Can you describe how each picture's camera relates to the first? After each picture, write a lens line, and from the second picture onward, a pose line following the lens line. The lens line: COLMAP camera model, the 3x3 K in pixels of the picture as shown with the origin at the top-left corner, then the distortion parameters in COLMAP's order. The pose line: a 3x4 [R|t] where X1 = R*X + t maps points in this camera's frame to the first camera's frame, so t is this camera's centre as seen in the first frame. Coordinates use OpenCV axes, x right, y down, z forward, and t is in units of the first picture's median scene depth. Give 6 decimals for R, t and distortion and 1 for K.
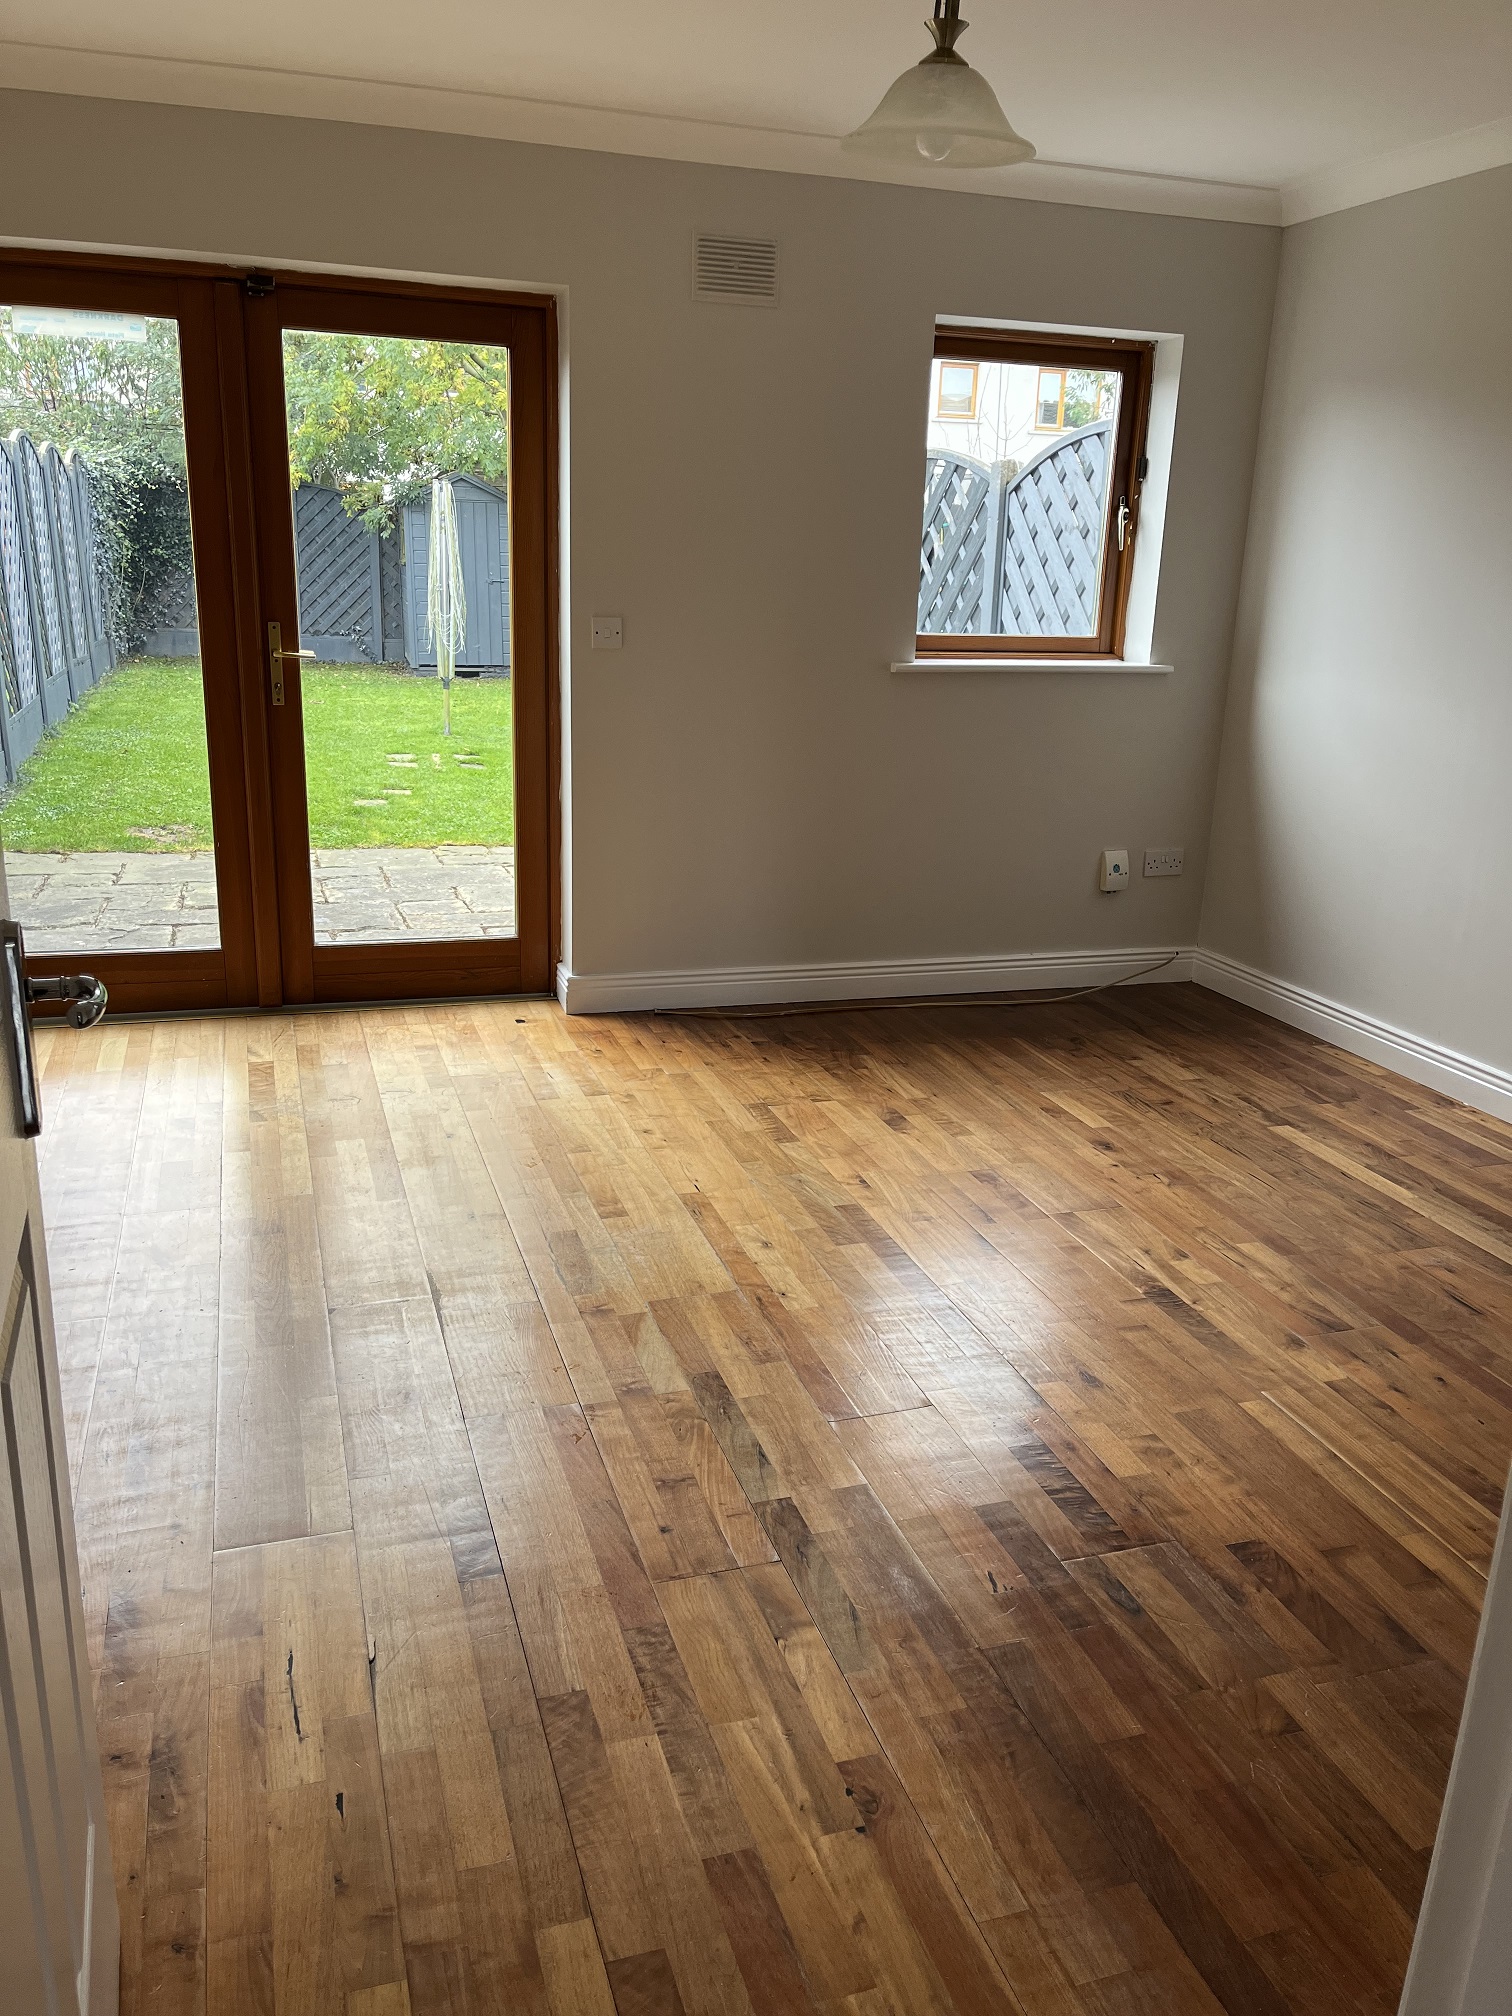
lens RADIAL K [[1521.9, 0, 755.8], [0, 1521.9, 1010.4], [0, 0, 1]] dist [-0.002918, -0.005064]
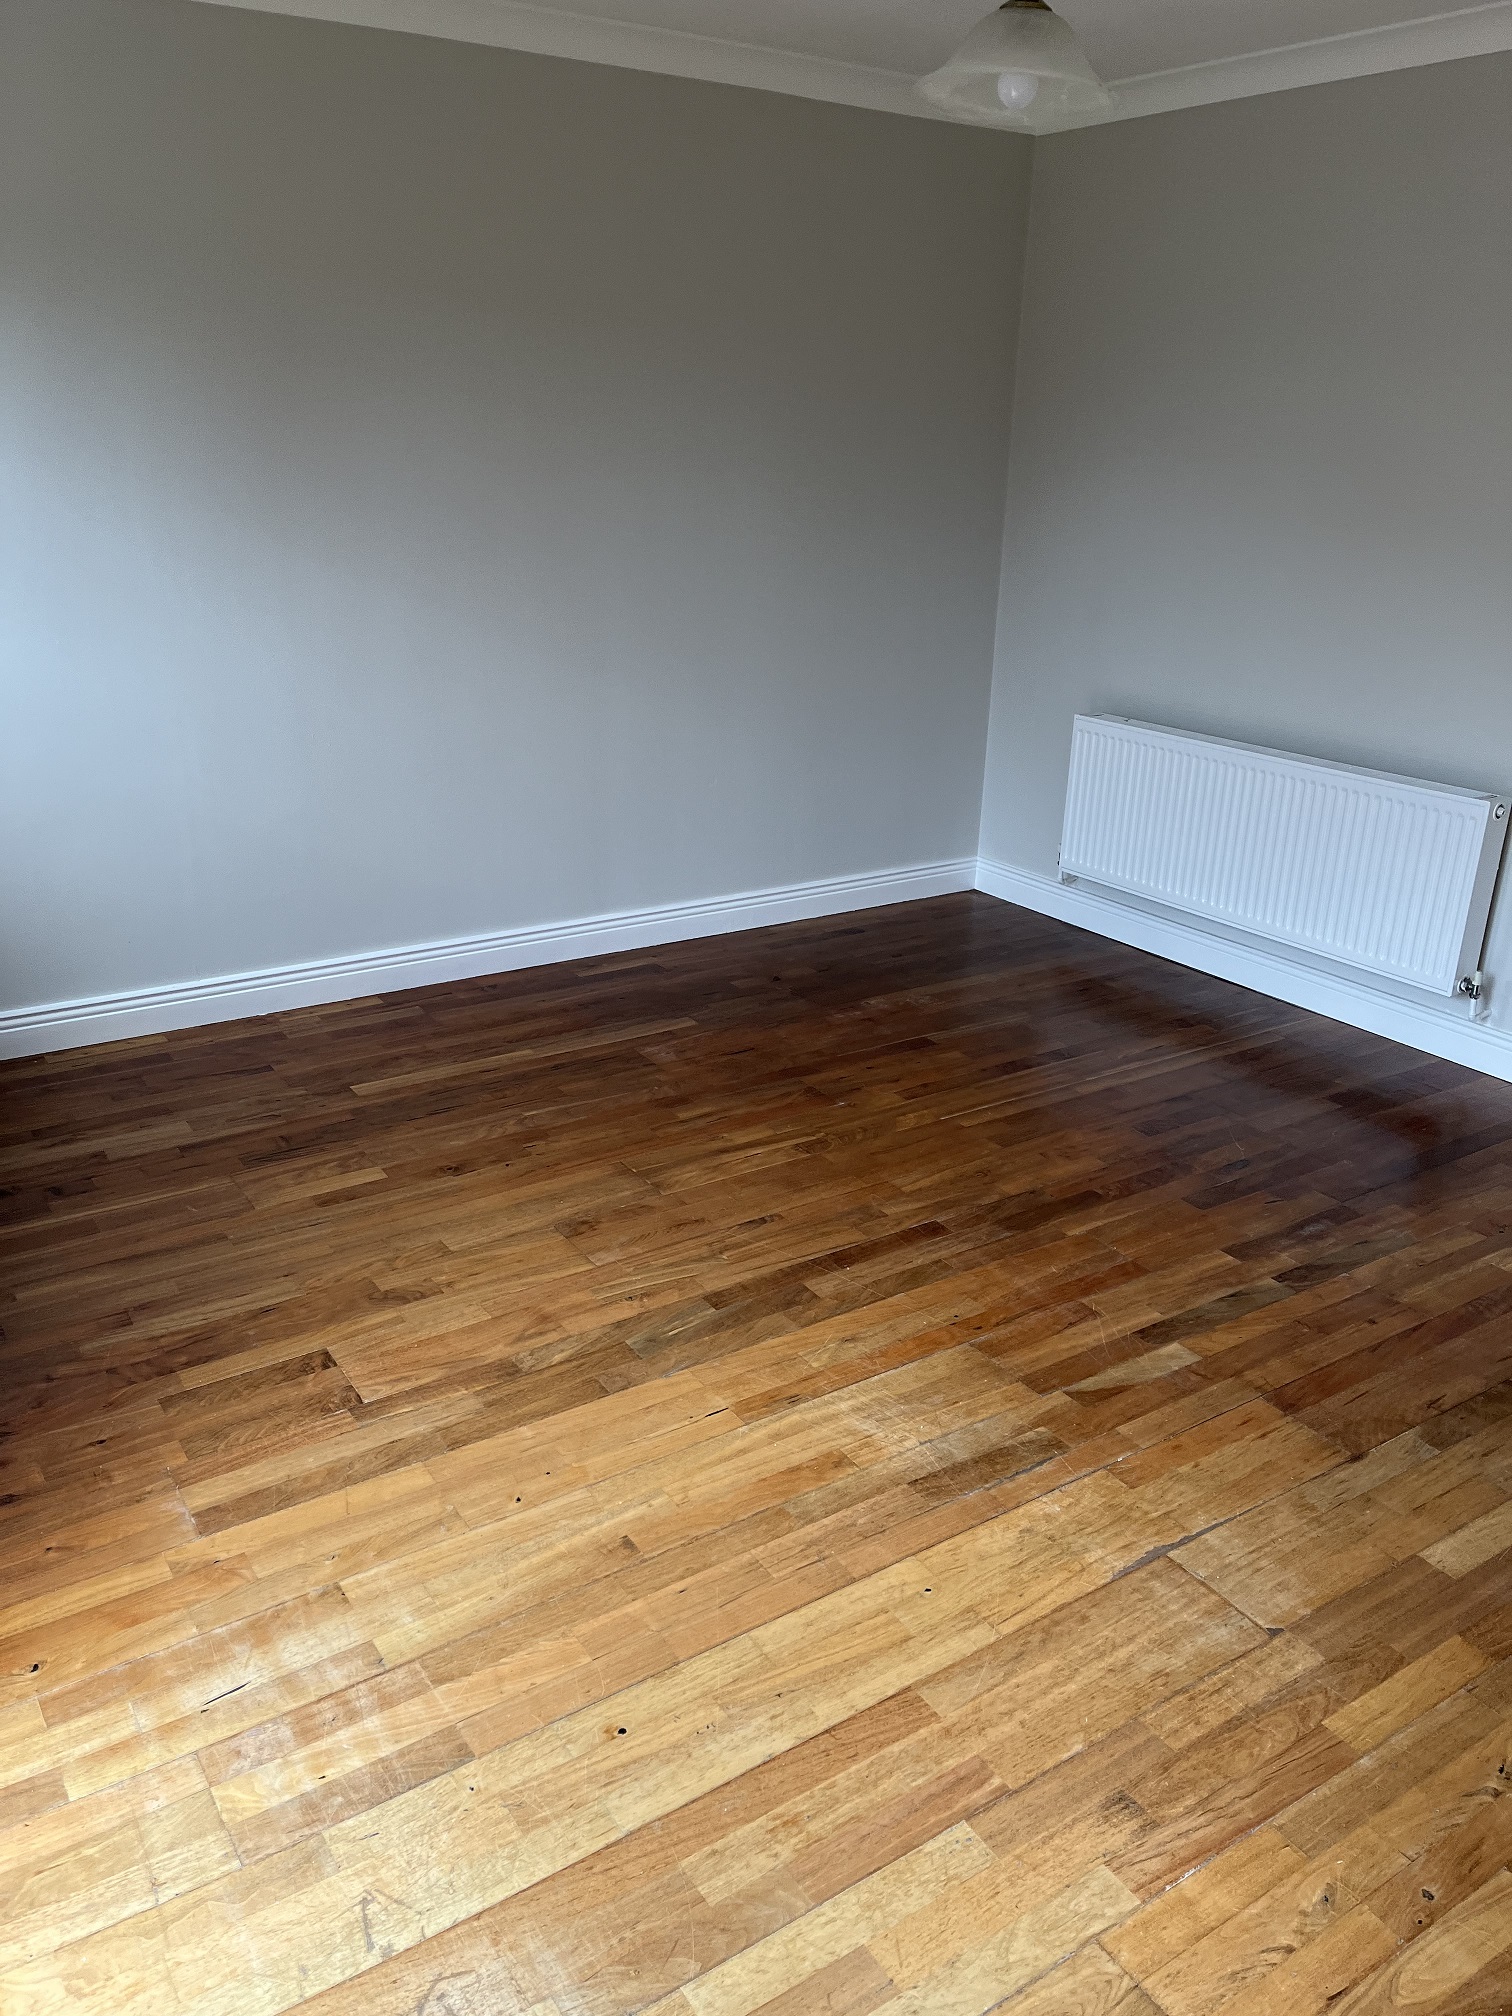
lens RADIAL K [[1521.9, 0, 754.6], [0, 1521.9, 1008.1], [0, 0, 1]] dist [-0.002918, -0.005064]
pose [[-0.260143, -0.370247, 0.891764, -0.543040], [0.247111, 0.867276, 0.432167, -0.315219], [-0.933414, 0.332790, -0.134124, 0.889479]]
